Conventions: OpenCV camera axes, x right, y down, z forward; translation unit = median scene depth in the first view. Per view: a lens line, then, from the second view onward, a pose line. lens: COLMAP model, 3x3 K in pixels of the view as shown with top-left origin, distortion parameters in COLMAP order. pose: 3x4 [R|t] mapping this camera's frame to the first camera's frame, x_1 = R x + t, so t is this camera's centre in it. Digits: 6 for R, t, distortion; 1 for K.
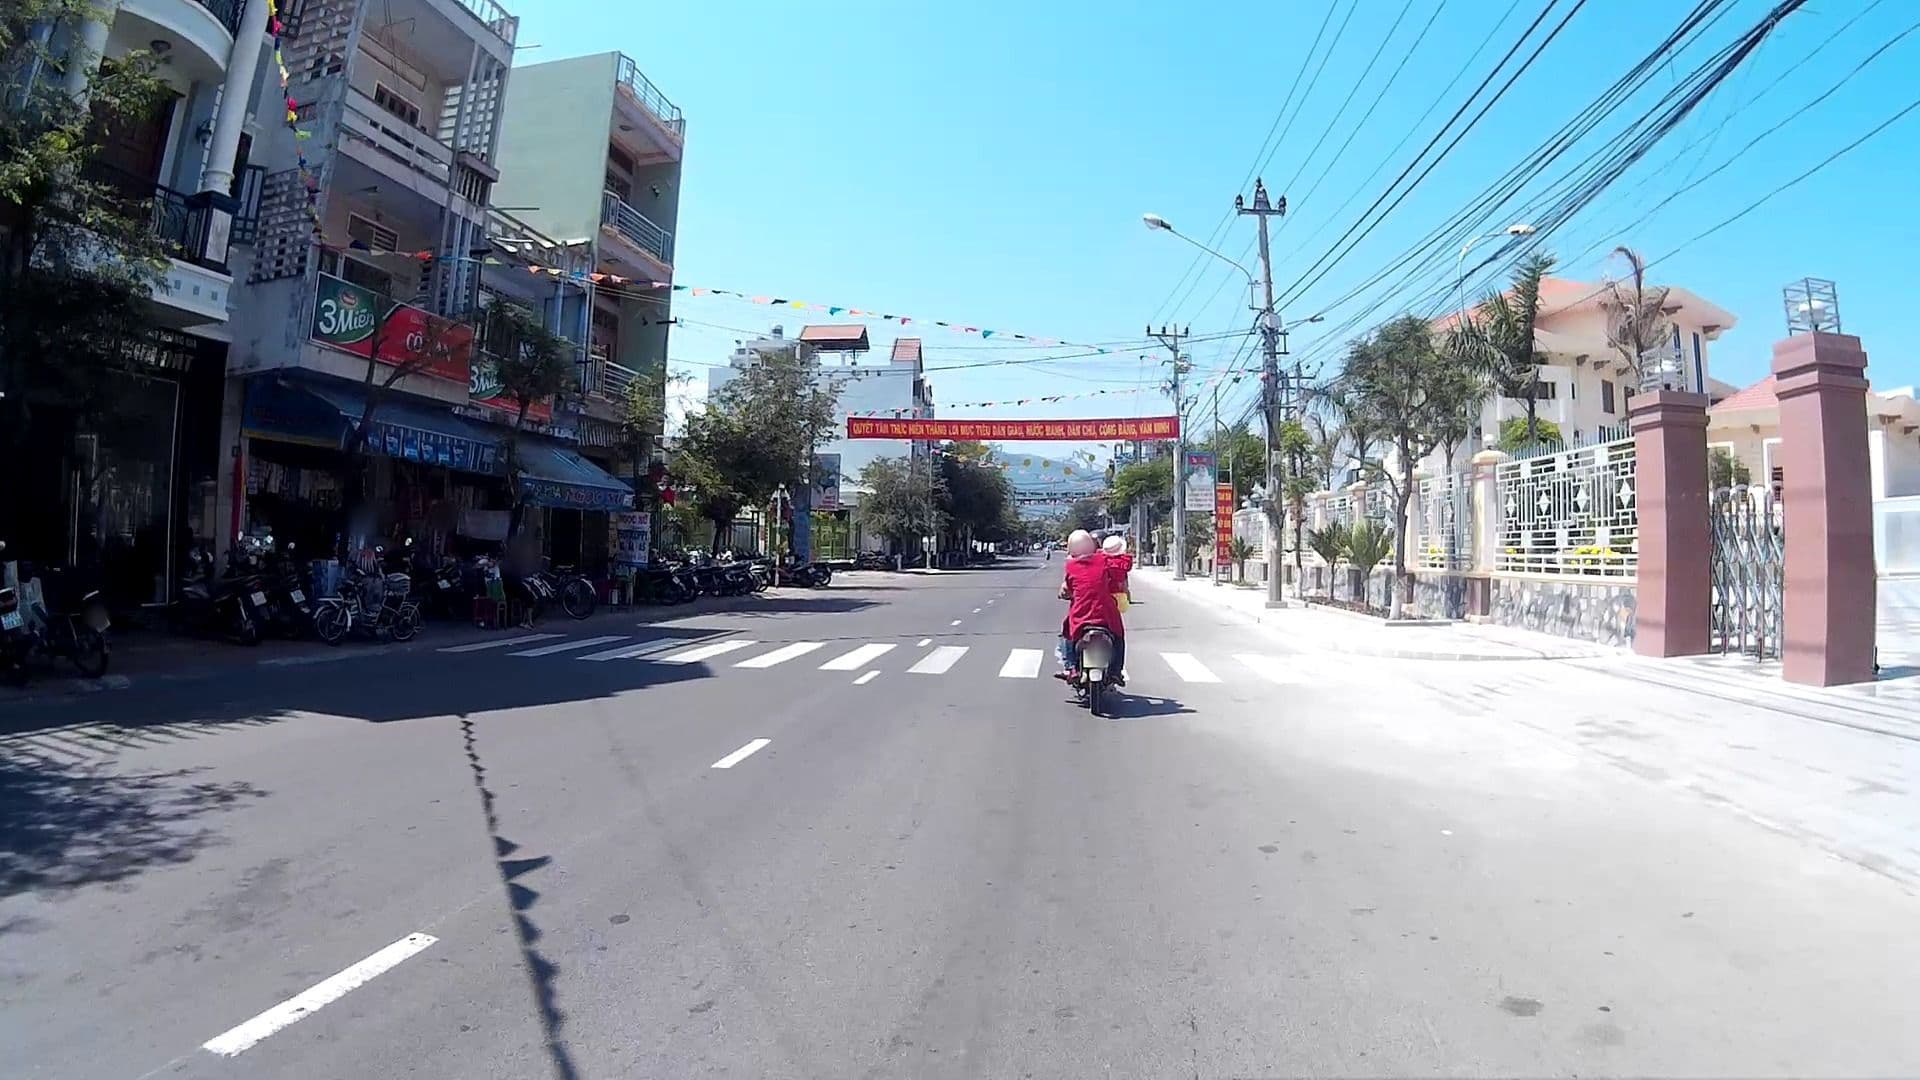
lens RADIAL K [[772.8, 0, 958.7], [0, 772.8, 529.8], [0, 0, 1]] dist [-0.144754, 0.016797]
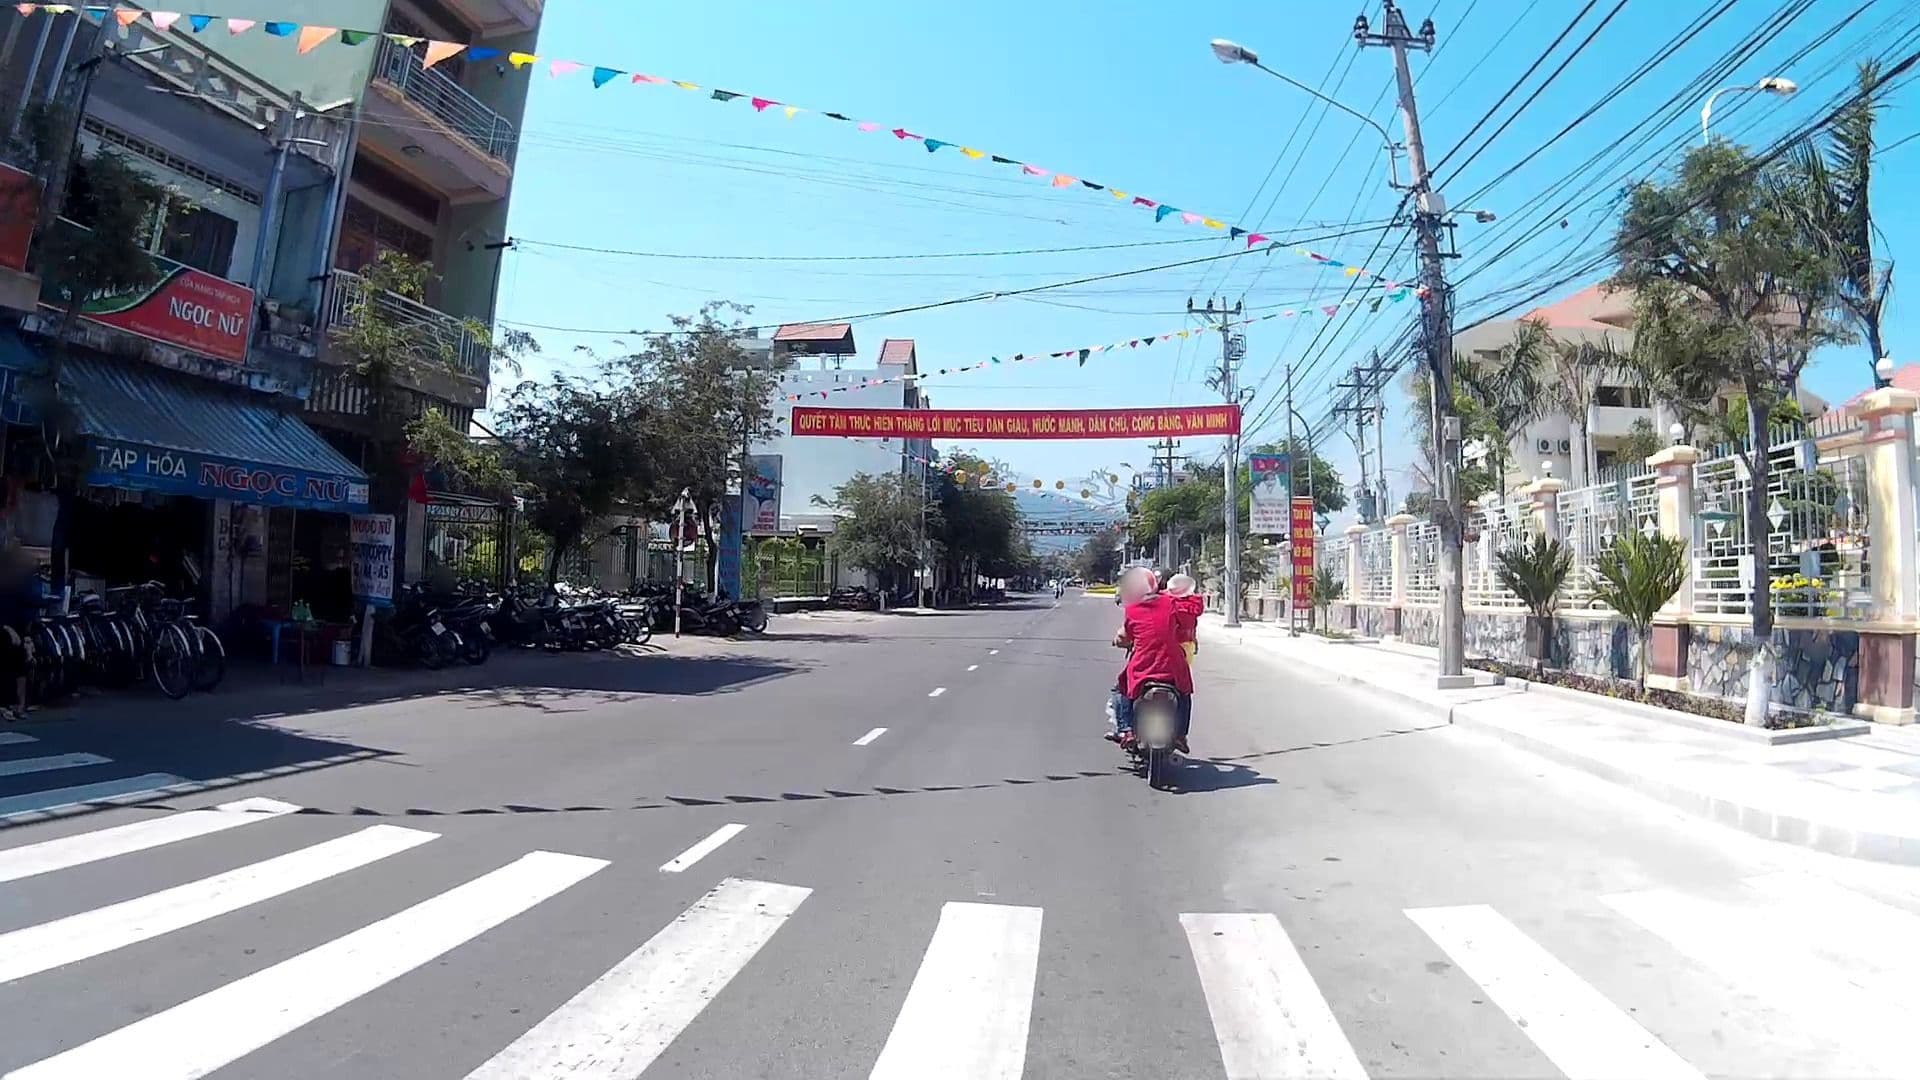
lens RADIAL K [[772.8, 0, 958.7], [0, 772.8, 529.8], [0, 0, 1]] dist [-0.144754, 0.016797]
pose [[0.999798, 0.005710, -0.019263, 0.032188], [-0.006610, 0.998873, -0.046992, 0.007402], [0.018973, 0.047110, 0.998709, 0.268062]]
